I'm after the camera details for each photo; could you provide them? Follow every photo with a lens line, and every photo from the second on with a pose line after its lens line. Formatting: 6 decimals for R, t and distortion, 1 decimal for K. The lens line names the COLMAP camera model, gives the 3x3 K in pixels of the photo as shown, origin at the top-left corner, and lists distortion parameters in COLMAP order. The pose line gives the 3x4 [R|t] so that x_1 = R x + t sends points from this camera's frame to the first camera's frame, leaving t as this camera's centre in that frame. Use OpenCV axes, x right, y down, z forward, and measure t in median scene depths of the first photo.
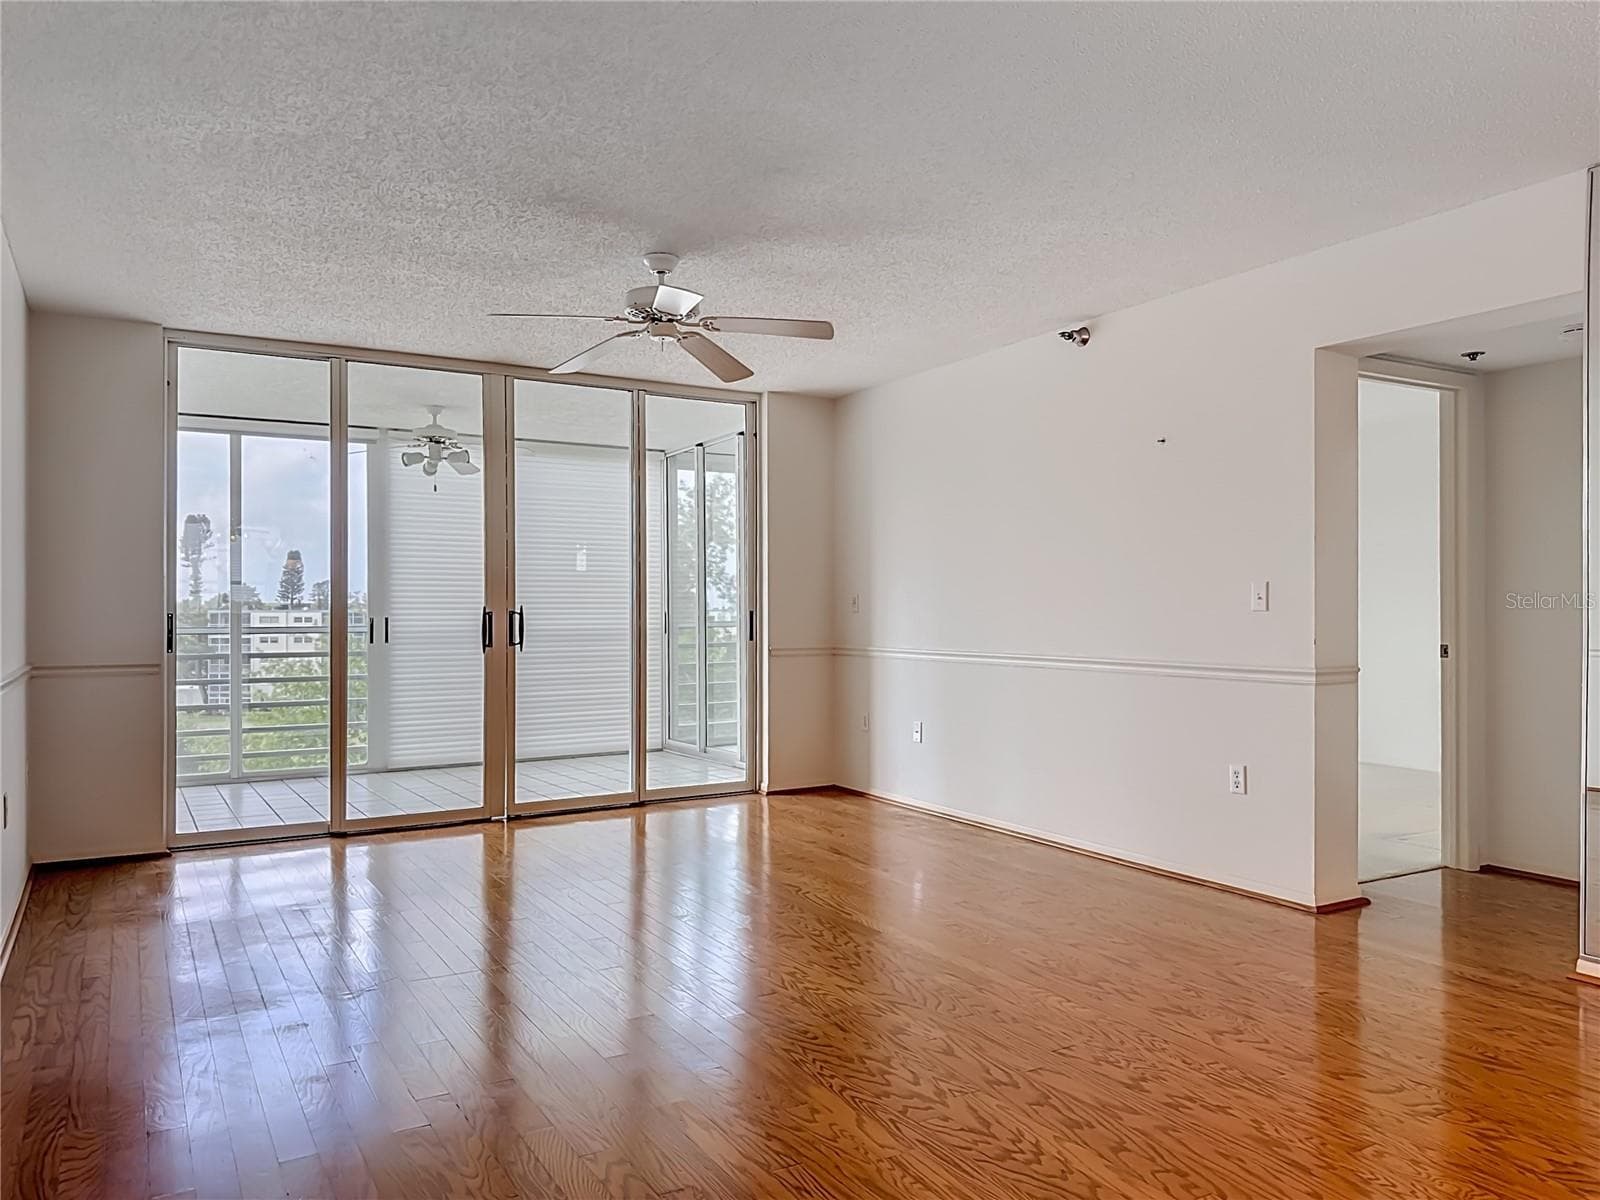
lens RADIAL K [[1151.3, 0, 800.0], [0, 1151.3, 600.0], [0, 0, 1]] dist [0.098935, -0.154216]
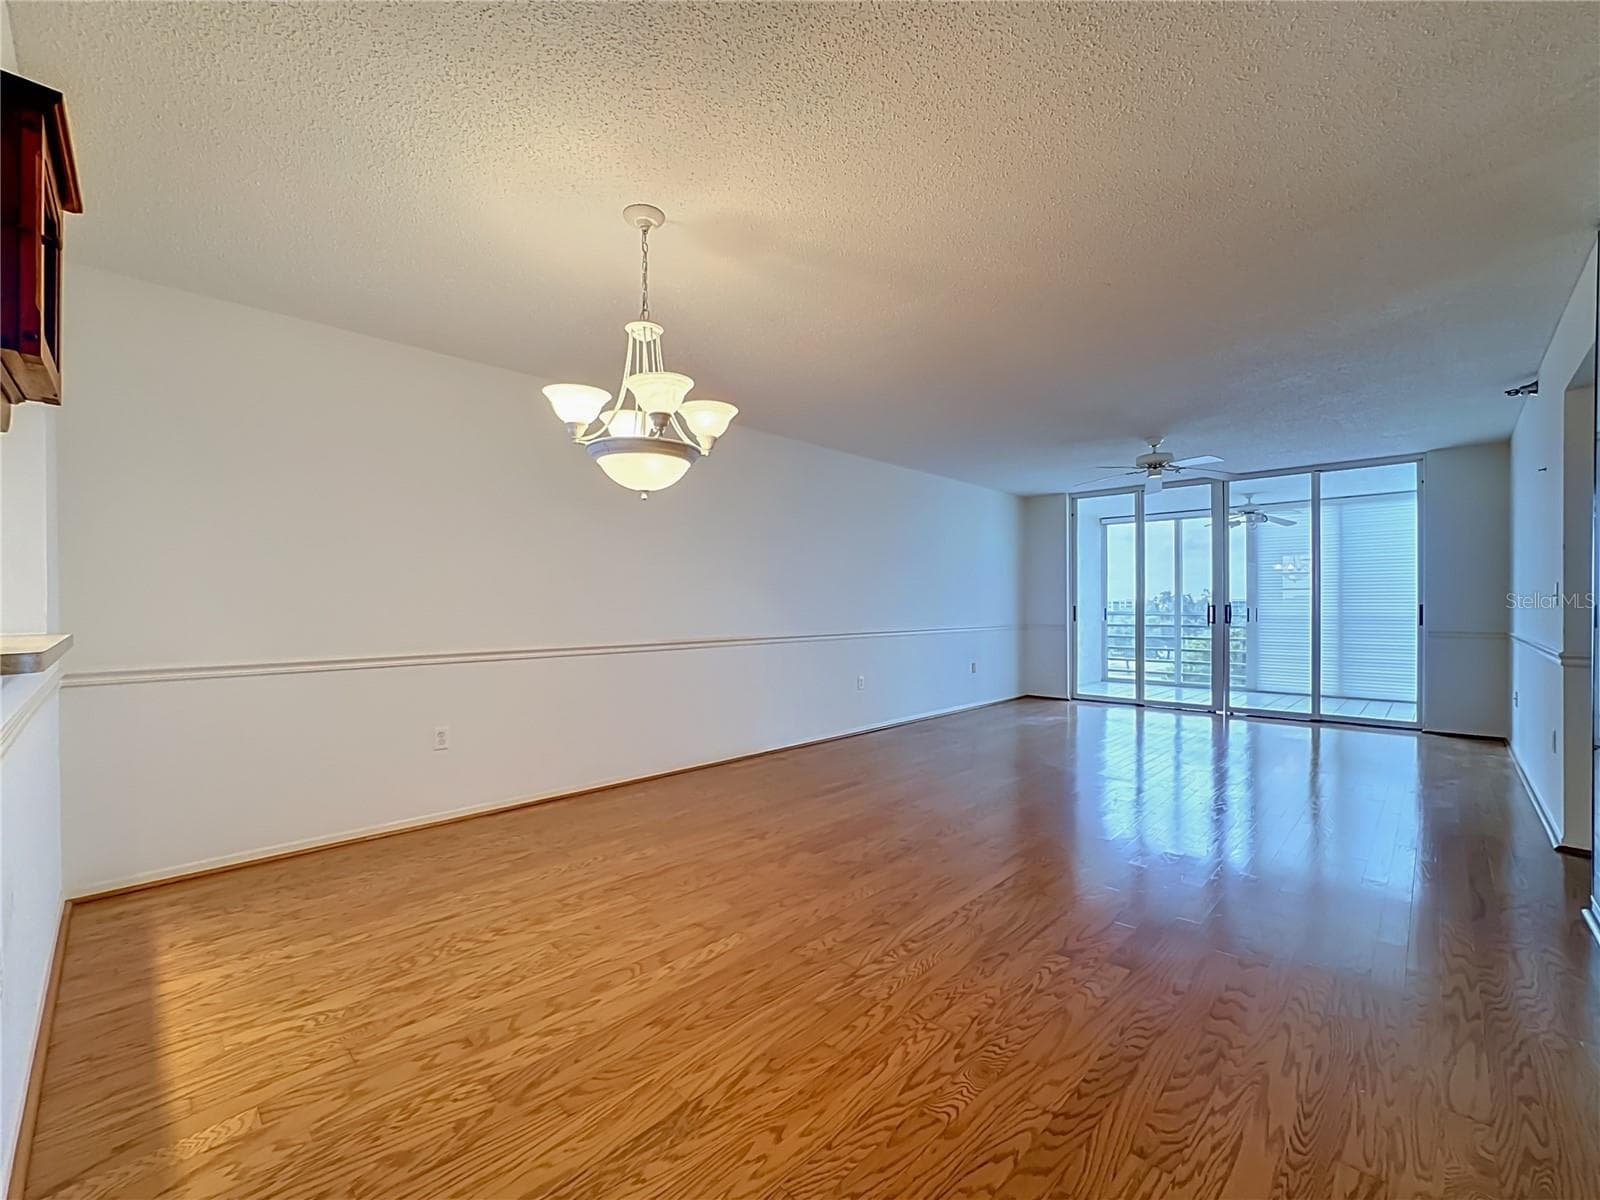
lens RADIAL K [[673.8, 0, 794.1], [0, 673.8, 595.8], [0, 0, 1]] dist [-0.041447, 0.021313]
pose [[0.264529, -0.011074, -0.964314, 1.327234], [0.009602, 0.999915, -0.008849, -0.005525], [0.964330, -0.006918, 0.264612, 0.062067]]
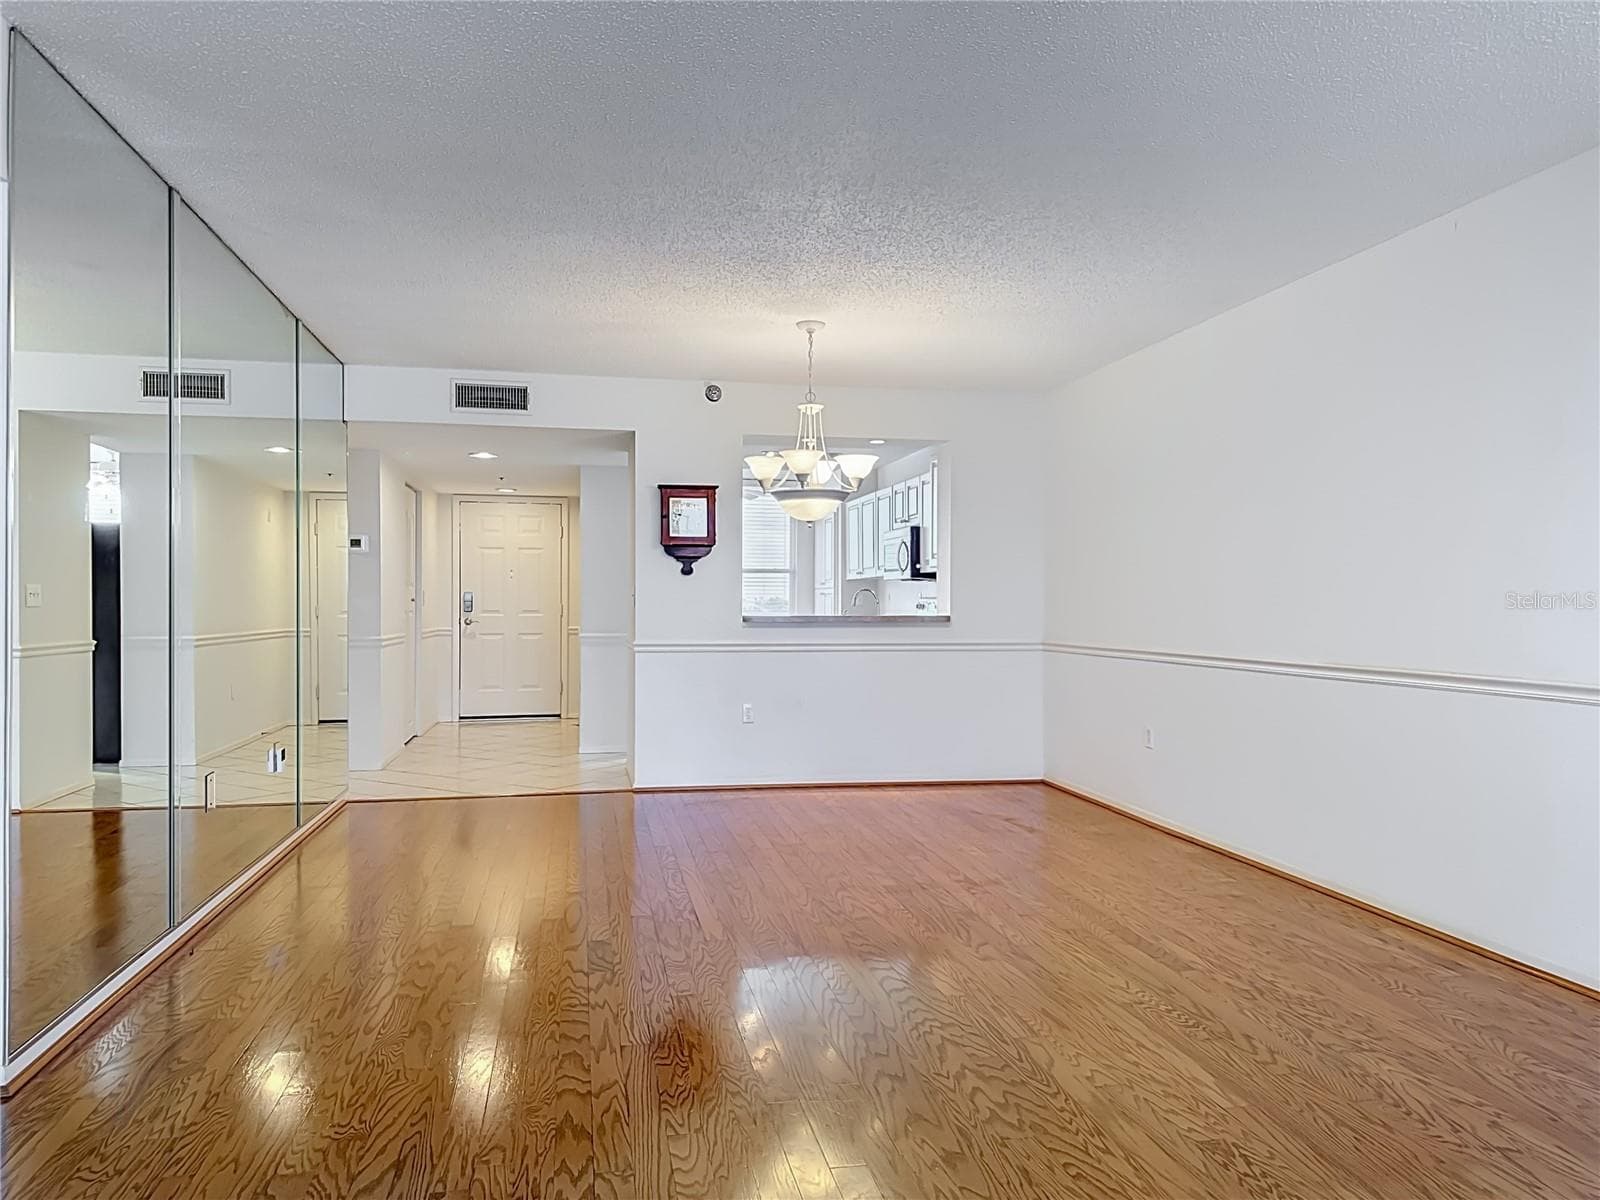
lens RADIAL K [[1134.4, 0, 806.6], [0, 1134.4, 616.7], [0, 0, 1]] dist [0.086251, -0.143689]
pose [[-0.946506, -0.003473, 0.322667, -0.070608], [-0.002842, 0.999993, 0.002429, 0.017386], [-0.322673, 0.001382, -0.946509, 1.863759]]
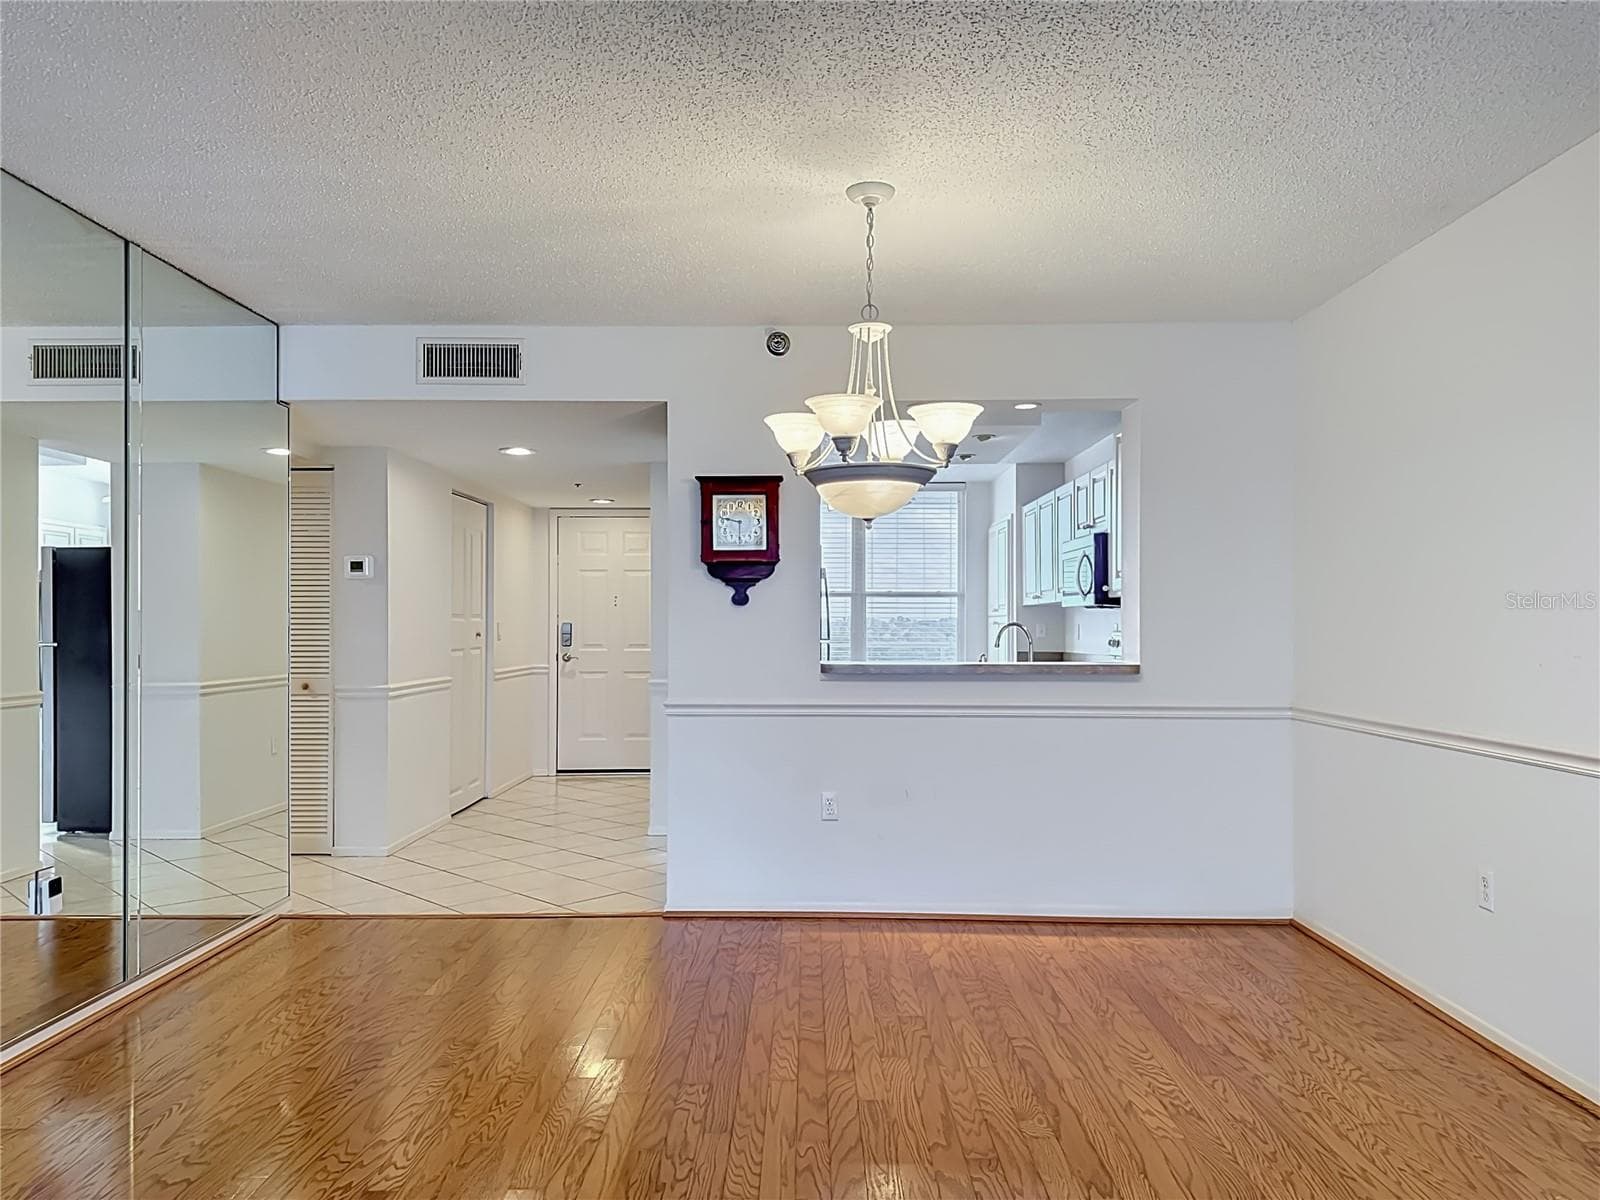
lens RADIAL K [[1134.4, 0, 806.6], [0, 1134.4, 616.7], [0, 0, 1]] dist [0.086251, -0.143689]
pose [[-0.862730, 0.005633, 0.505634, 0.012593], [-0.002168, 0.999888, -0.014839, -0.021426], [-0.505661, -0.013898, -0.862621, 1.100329]]
